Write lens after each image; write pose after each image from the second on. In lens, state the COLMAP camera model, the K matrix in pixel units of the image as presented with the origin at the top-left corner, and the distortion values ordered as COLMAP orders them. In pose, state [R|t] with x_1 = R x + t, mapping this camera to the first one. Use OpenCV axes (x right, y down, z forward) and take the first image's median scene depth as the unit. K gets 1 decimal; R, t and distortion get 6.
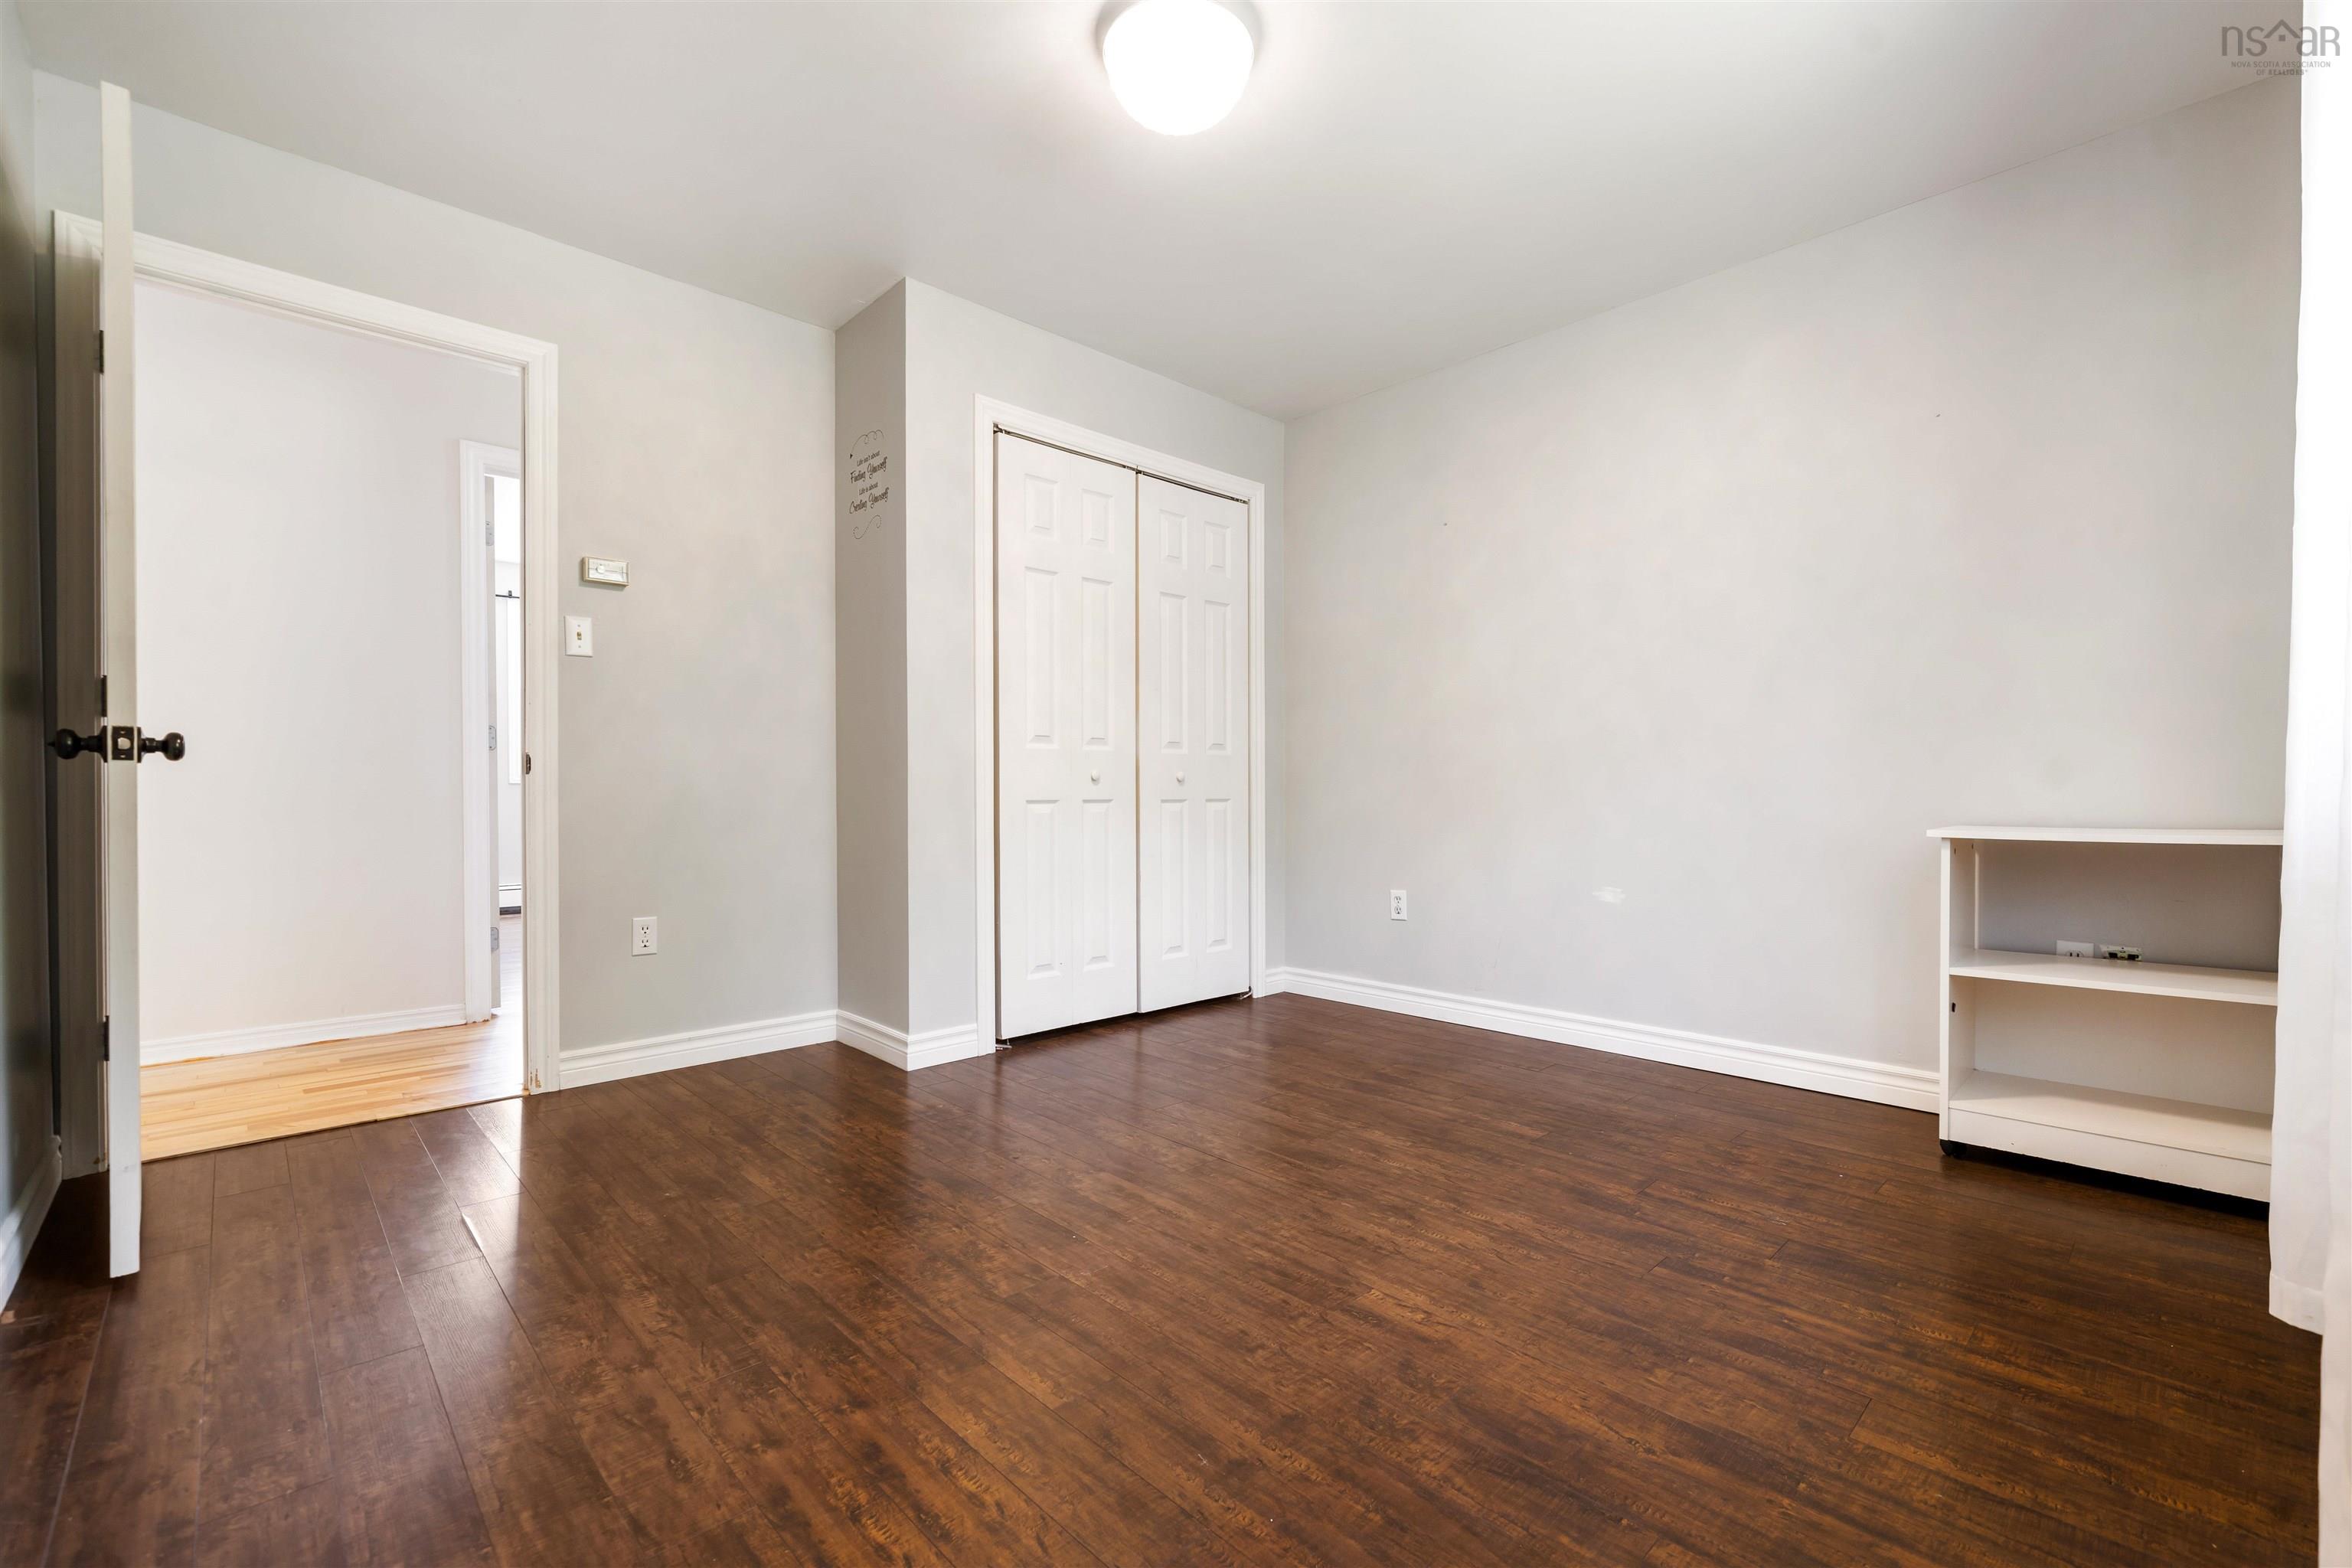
lens RADIAL K [[1000.8, 0, 1170.2], [0, 1000.8, 792.2], [0, 0, 1]] dist [-0.002820, -0.000538]
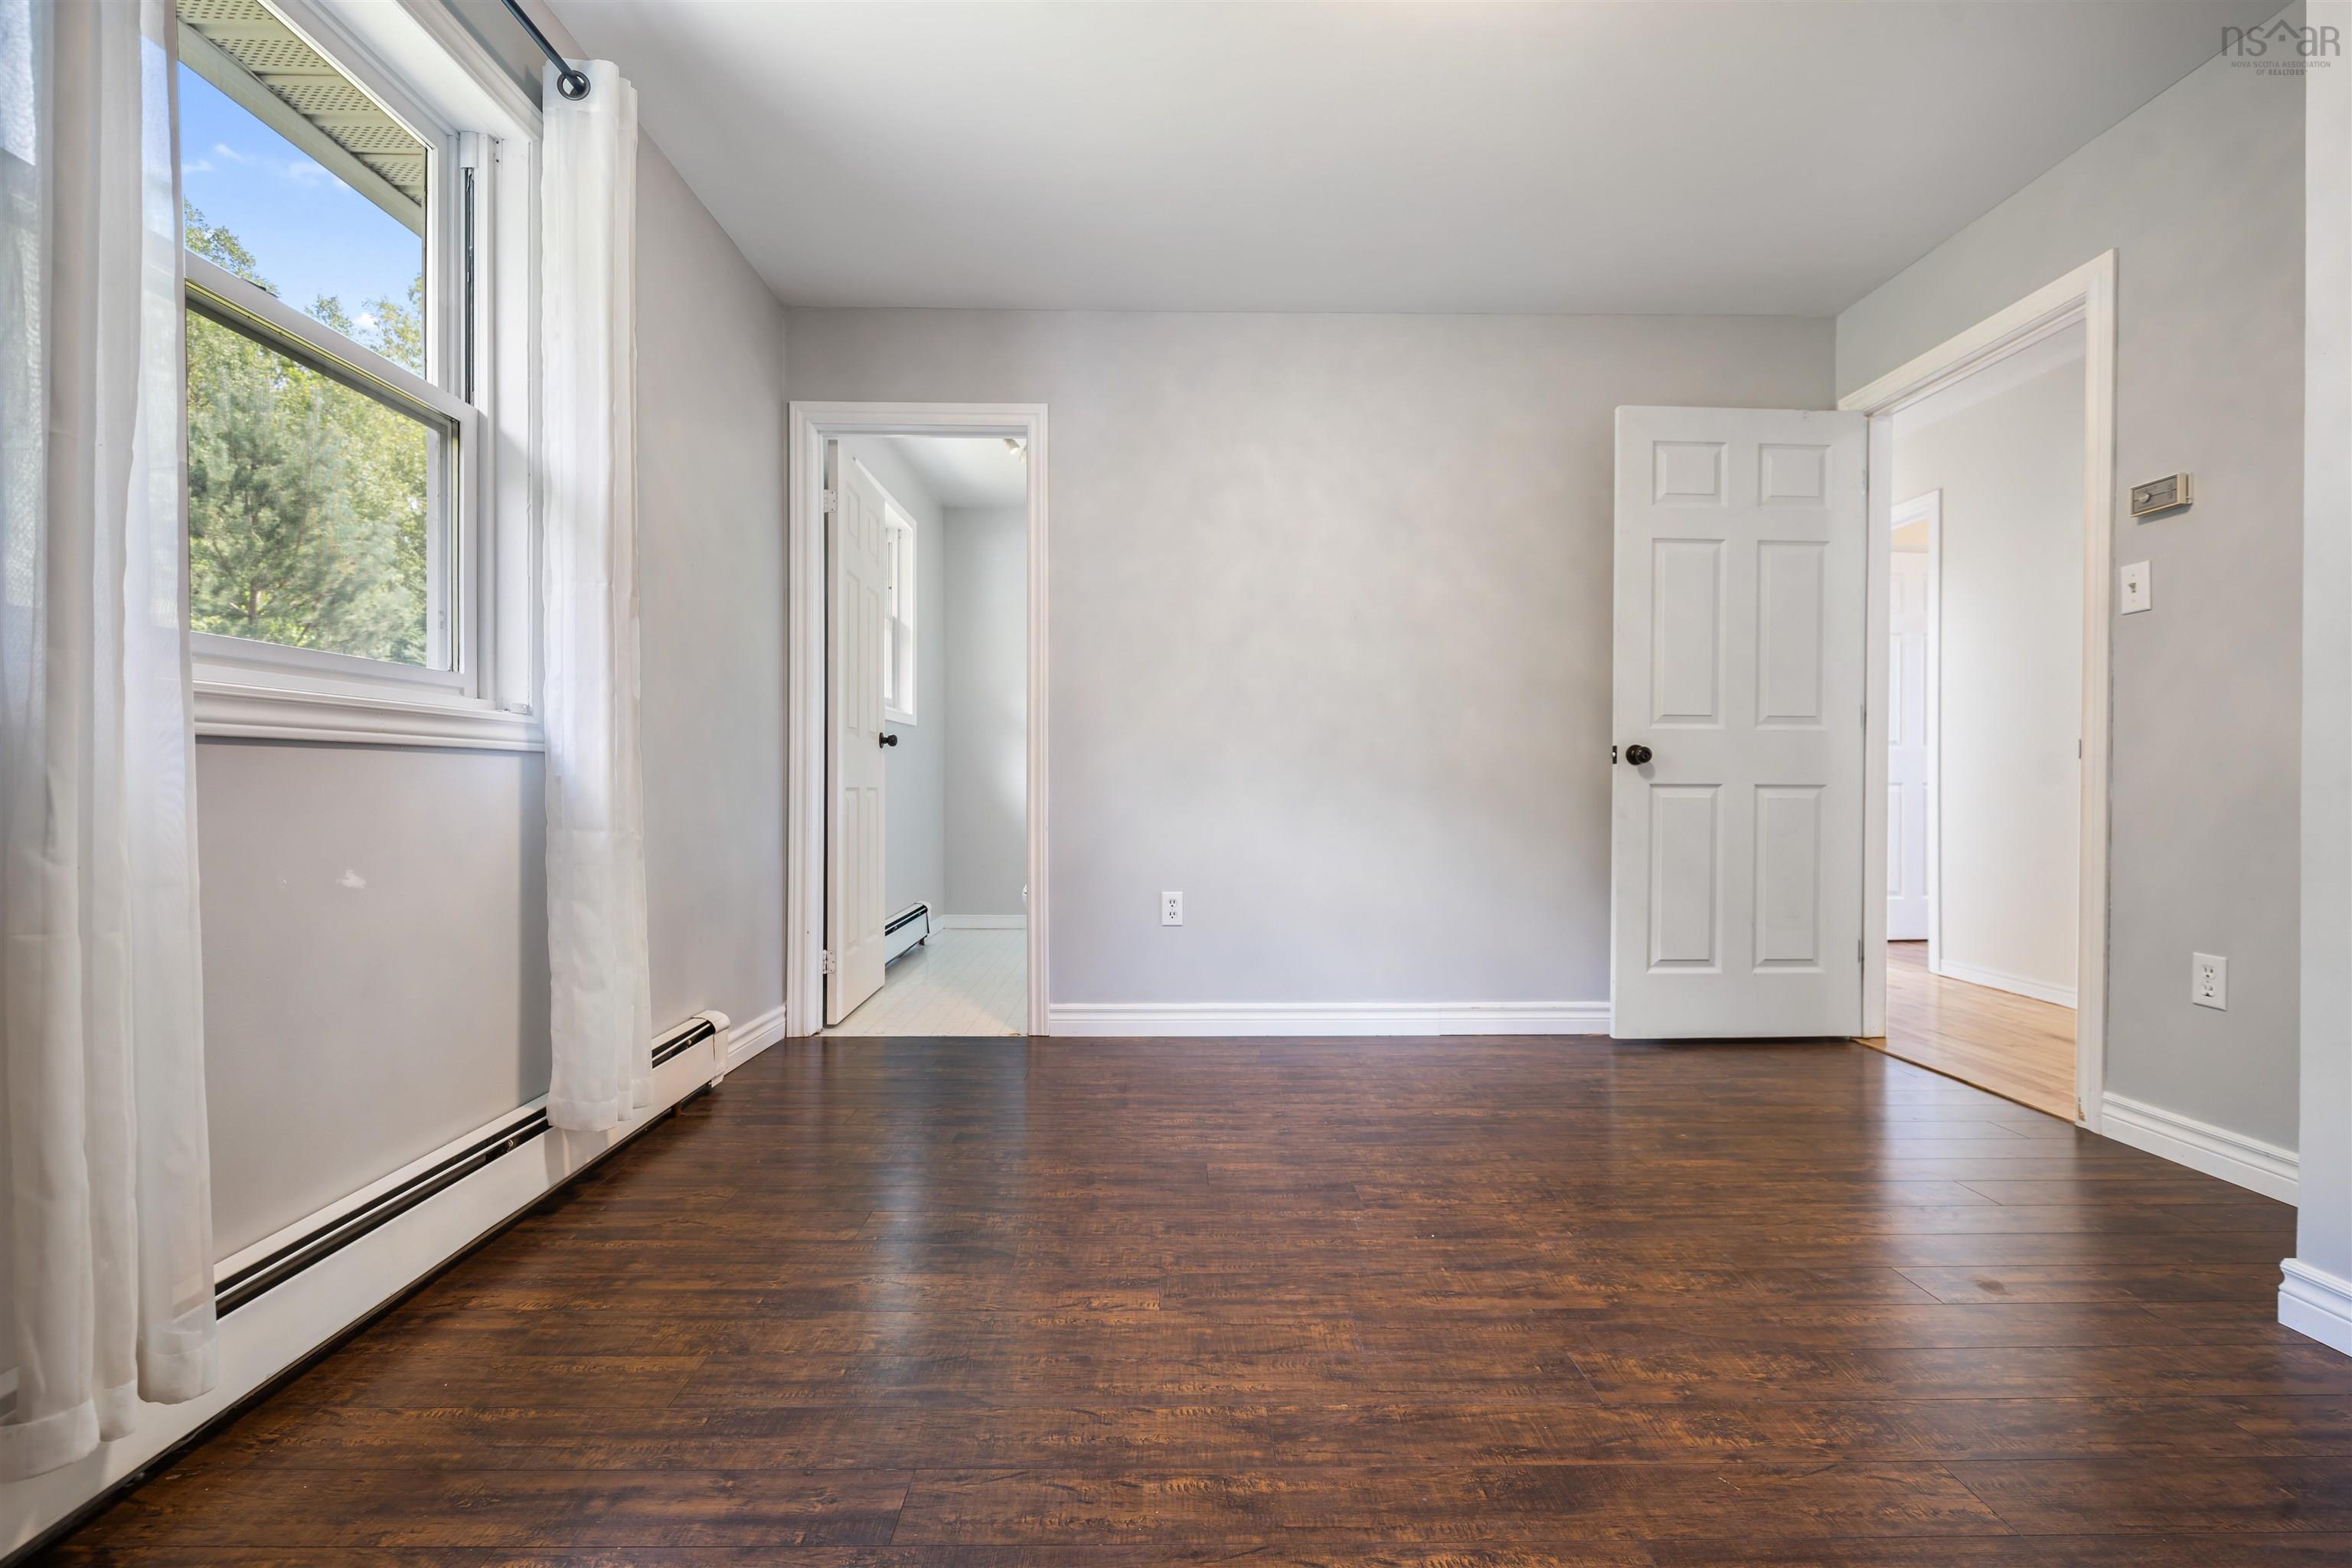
lens RADIAL K [[1000.8, 0, 1170.2], [0, 1000.8, 792.2], [0, 0, 1]] dist [-0.002820, -0.000538]
pose [[-0.678516, 0.008397, -0.734538, 0.940136], [-0.002098, 0.999908, 0.013368, 0.000504], [0.734583, 0.010611, -0.678436, 1.749298]]
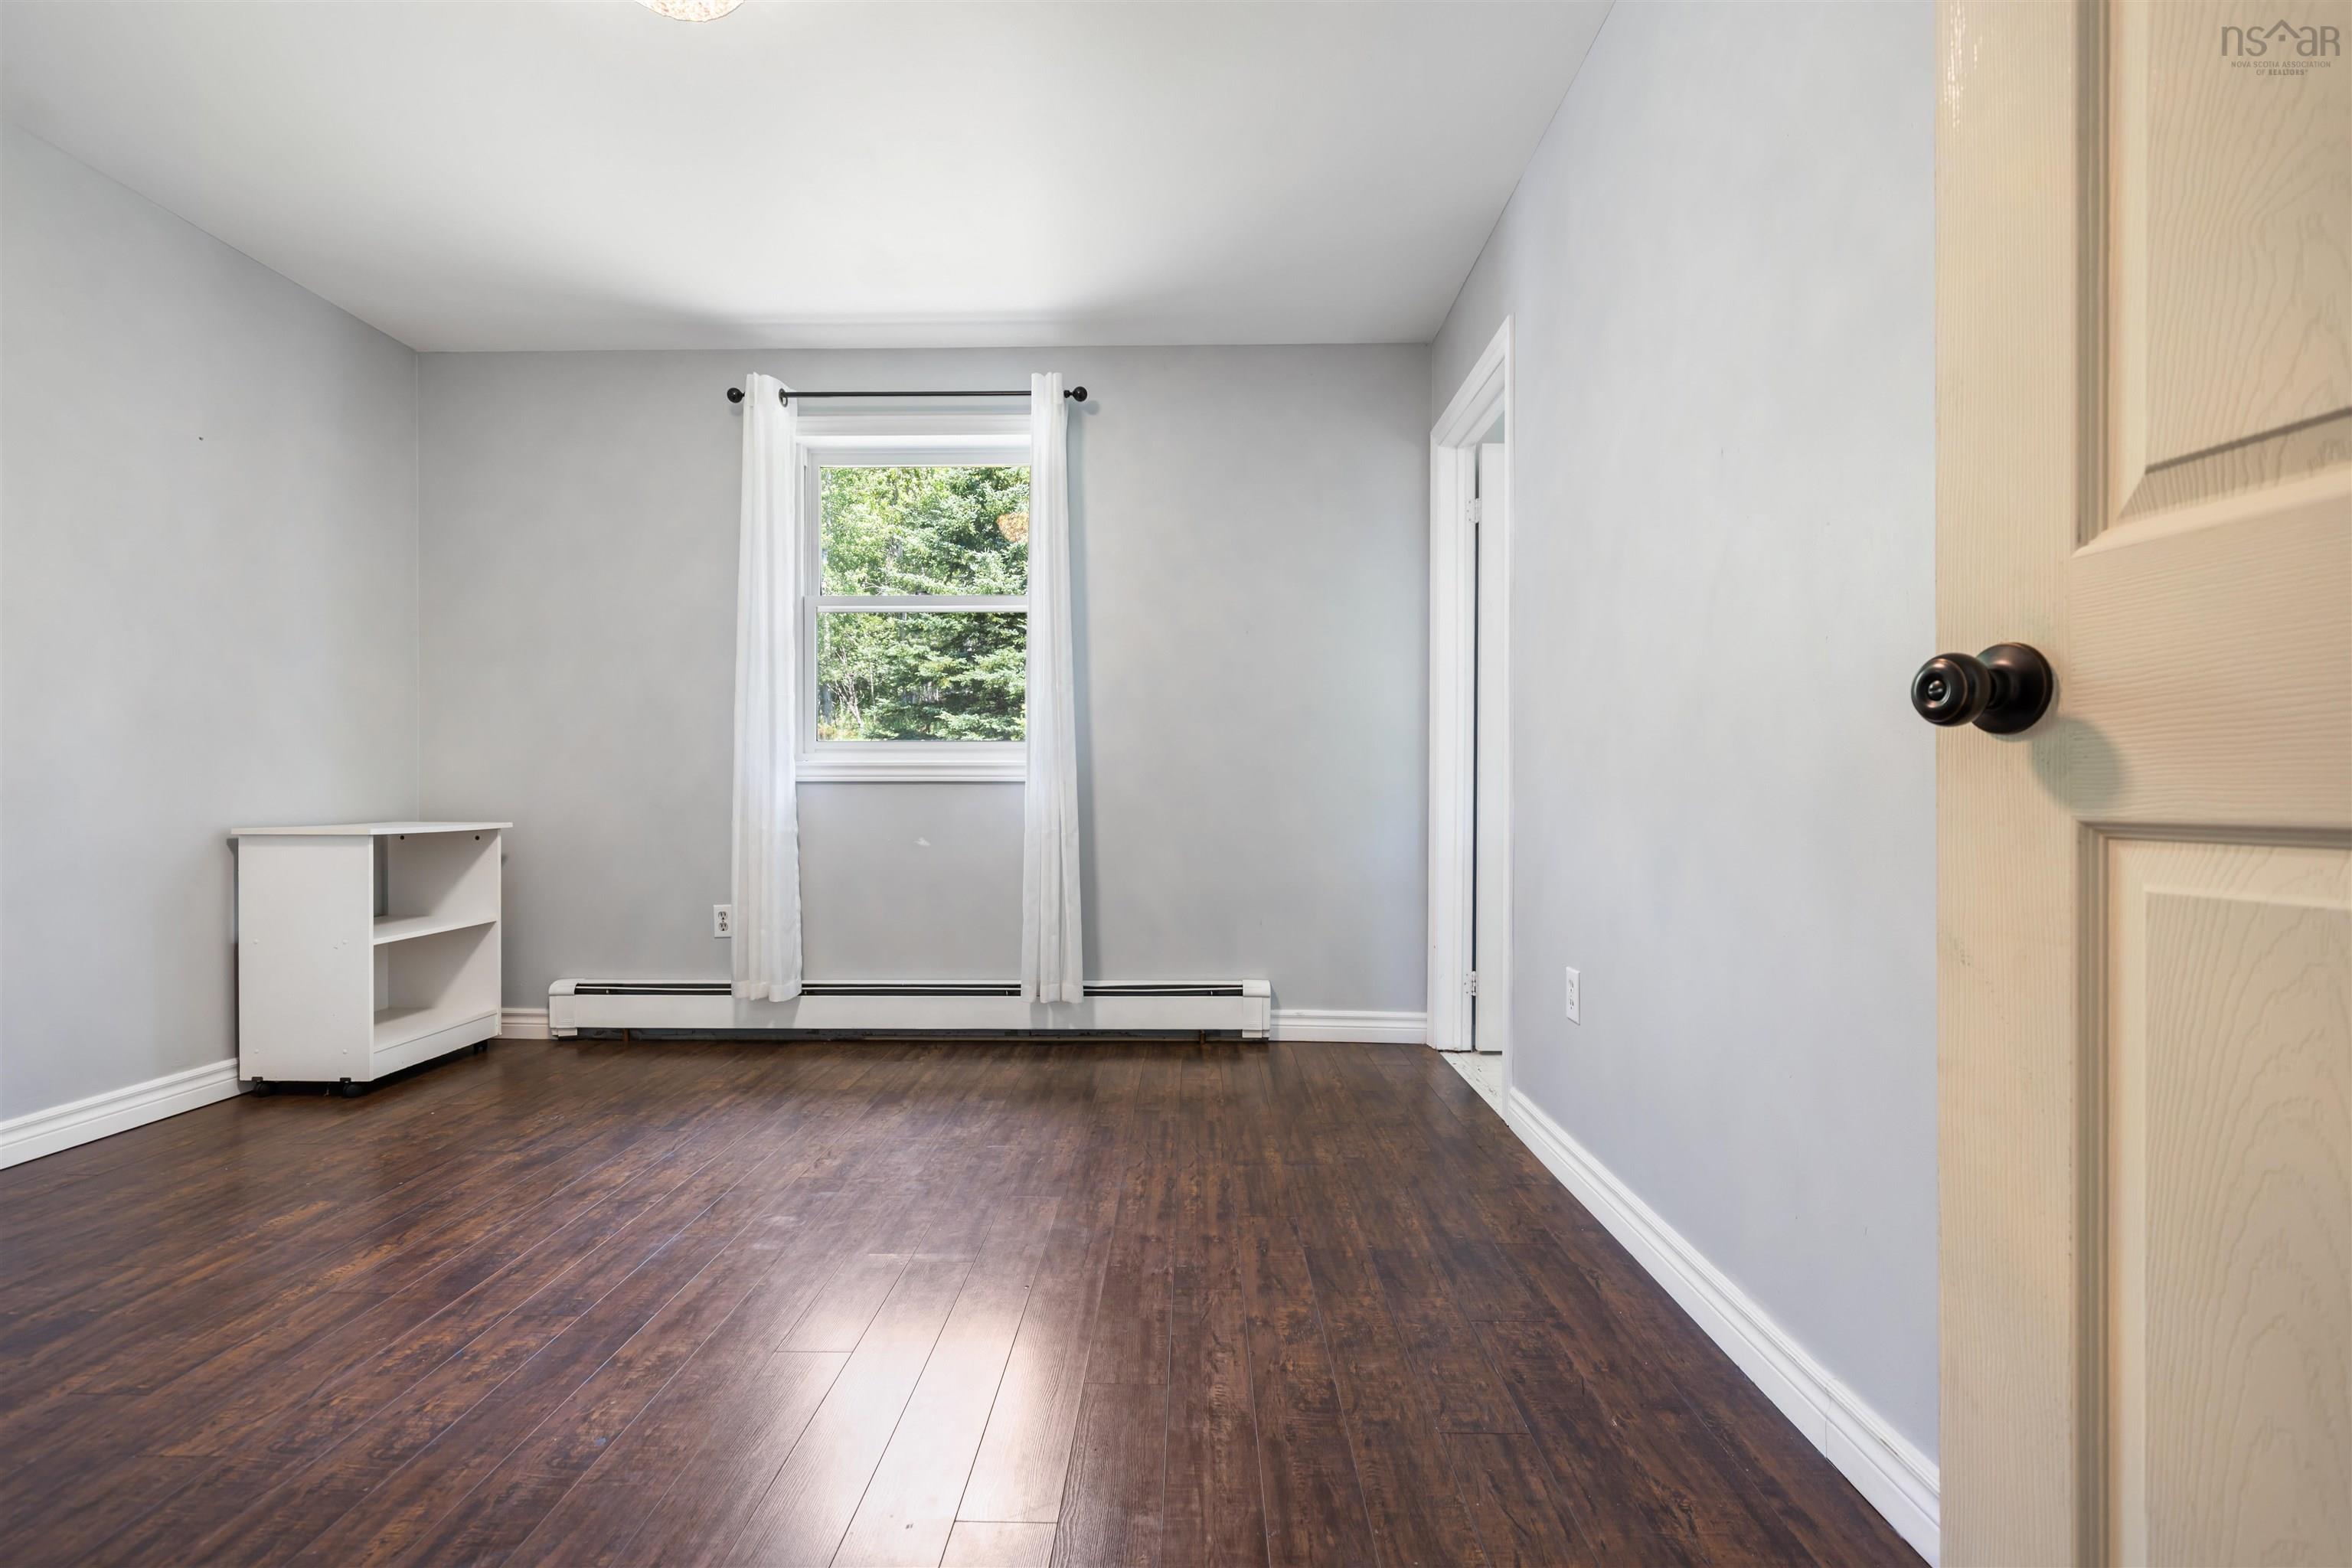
lens RADIAL K [[1000.8, 0, 1170.2], [0, 1000.8, 792.2], [0, 0, 1]] dist [-0.002820, -0.000538]
pose [[-0.711676, 0.002537, 0.702503, -1.140673], [0.001374, 0.999997, -0.002219, -0.005653], [-0.702506, -0.000614, -0.711677, 1.703670]]
